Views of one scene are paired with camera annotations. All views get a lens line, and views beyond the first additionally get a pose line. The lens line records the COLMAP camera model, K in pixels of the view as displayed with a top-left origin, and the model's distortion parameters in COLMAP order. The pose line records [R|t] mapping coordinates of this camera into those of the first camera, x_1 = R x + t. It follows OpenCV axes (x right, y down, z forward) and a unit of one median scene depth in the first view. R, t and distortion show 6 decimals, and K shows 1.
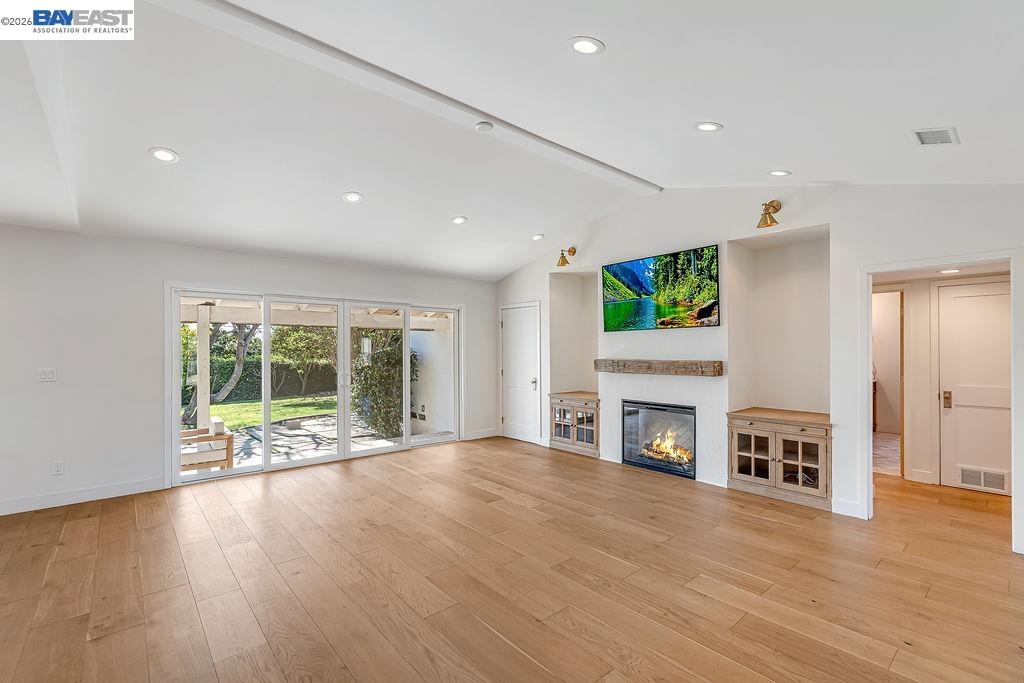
lens RADIAL K [[454.9, 0, 515.2], [0, 454.9, 350.2], [0, 0, 1]] dist [-0.003319, 0.002566]
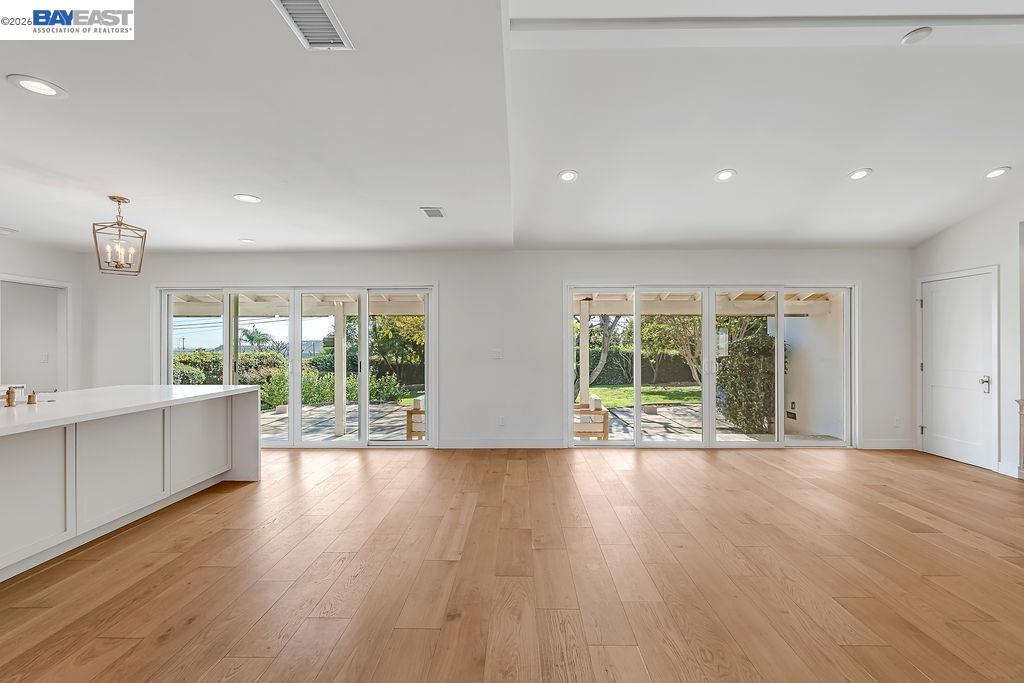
lens RADIAL K [[454.9, 0, 513.3], [0, 454.9, 344.4], [0, 0, 1]] dist [-0.003319, 0.002566]
pose [[0.744768, 0.005115, -0.667304, -0.044597], [-0.002425, 0.999985, 0.004959, 0.015606], [0.667319, -0.002075, 0.744769, -0.012155]]
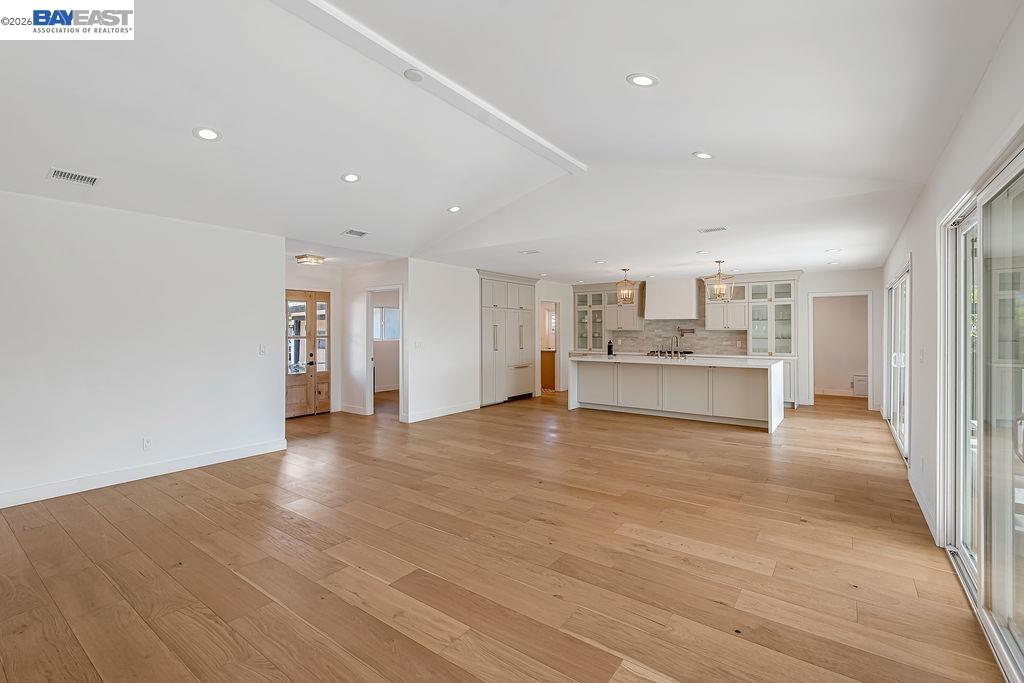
lens RADIAL K [[454.9, 0, 509.3], [0, 454.9, 326.6], [0, 0, 1]] dist [-0.003319, 0.002566]
pose [[-0.976123, 0.002539, -0.217206, -0.040130], [0.004538, 0.999952, -0.008701, 0.002661], [0.217173, -0.009479, -0.976087, 1.392776]]
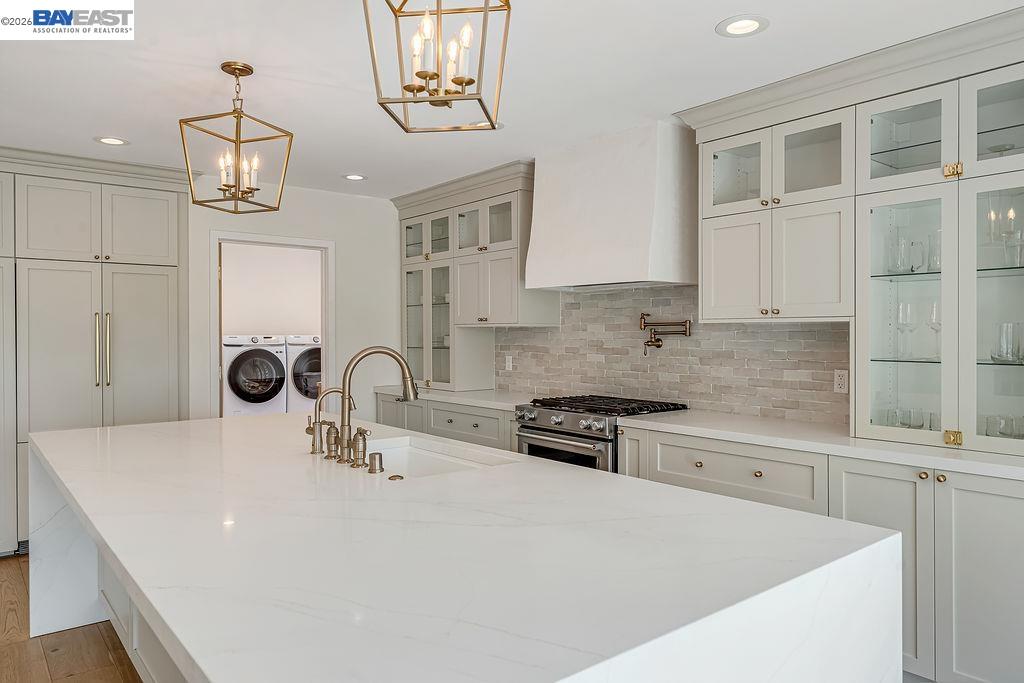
lens RADIAL K [[689.4, 0, 508.8], [0, 689.4, 336.4], [0, 0, 1]] dist [0.000875, 0.004636]
pose [[-0.999510, 0.006415, 0.030628, -1.062179], [0.006596, 0.999961, 0.005805, 0.011939], [-0.030590, 0.006004, -0.999514, 0.458502]]
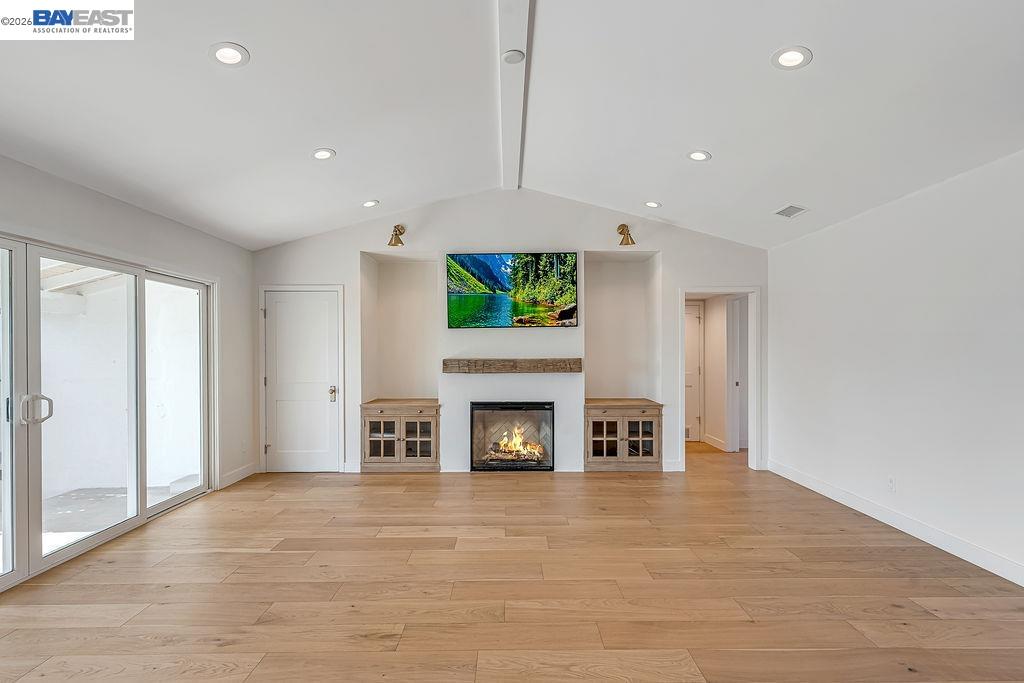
lens RADIAL K [[477.8, 0, 512.7], [0, 477.8, 350.9], [0, 0, 1]] dist [0.009020, 0.000440]
pose [[0.647387, 0.001547, 0.762160, -0.507398], [0.002813, 0.999986, -0.004419, 0.010351], [-0.762156, 0.005005, 0.647374, 0.346896]]
